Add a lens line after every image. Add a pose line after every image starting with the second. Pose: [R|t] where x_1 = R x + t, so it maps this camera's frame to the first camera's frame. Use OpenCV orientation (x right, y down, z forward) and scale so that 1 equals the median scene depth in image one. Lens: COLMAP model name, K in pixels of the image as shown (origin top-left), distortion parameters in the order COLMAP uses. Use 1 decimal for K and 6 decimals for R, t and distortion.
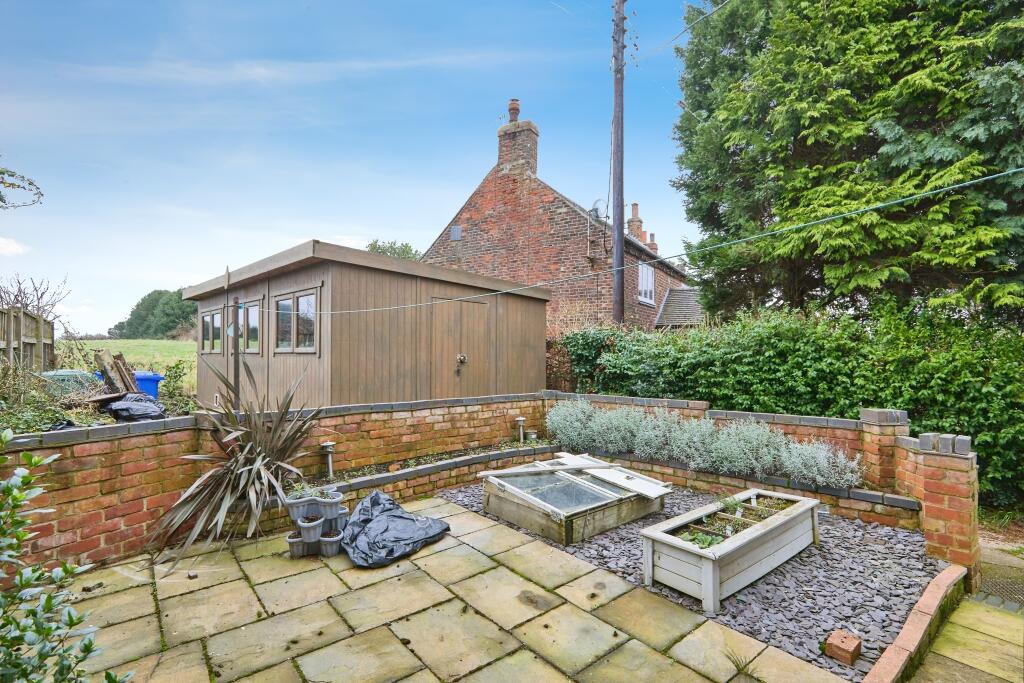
lens RADIAL K [[472.3, 0, 516.9], [0, 472.3, 347.9], [0, 0, 1]] dist [0.002359, 0.000579]
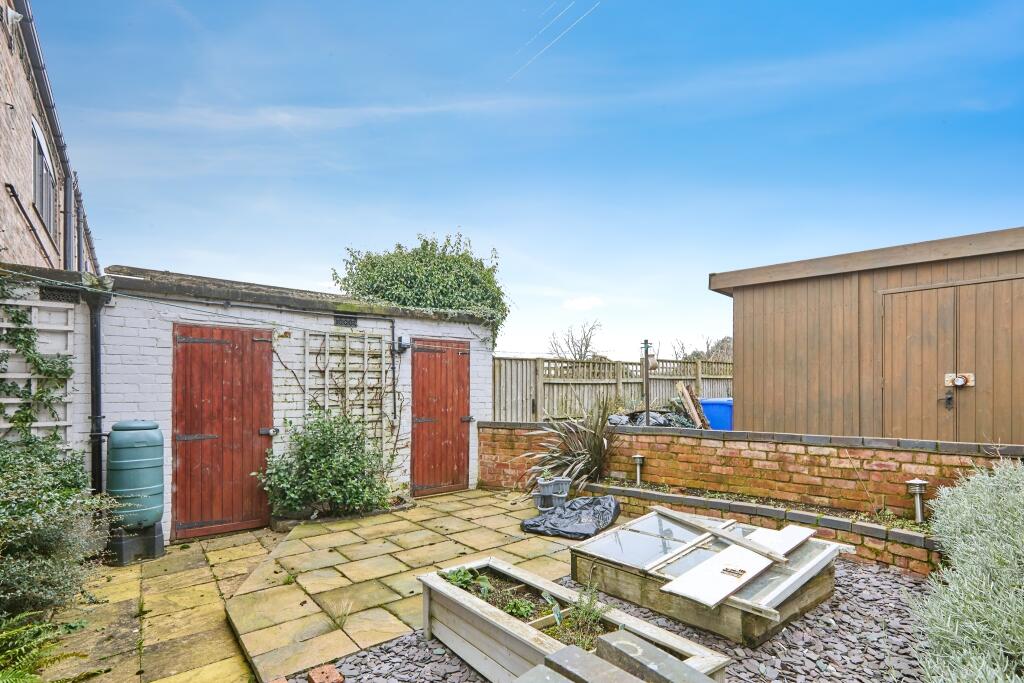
lens RADIAL K [[480.9, 0, 513.5], [0, 480.9, 398.9], [0, 0, 1]] dist [0.001559, 0.000347]
pose [[-0.001488, 0.007589, -0.999970, 0.659190], [0.030247, 0.999514, 0.007541, 0.031544], [0.999541, -0.030235, -0.001717, 0.561111]]
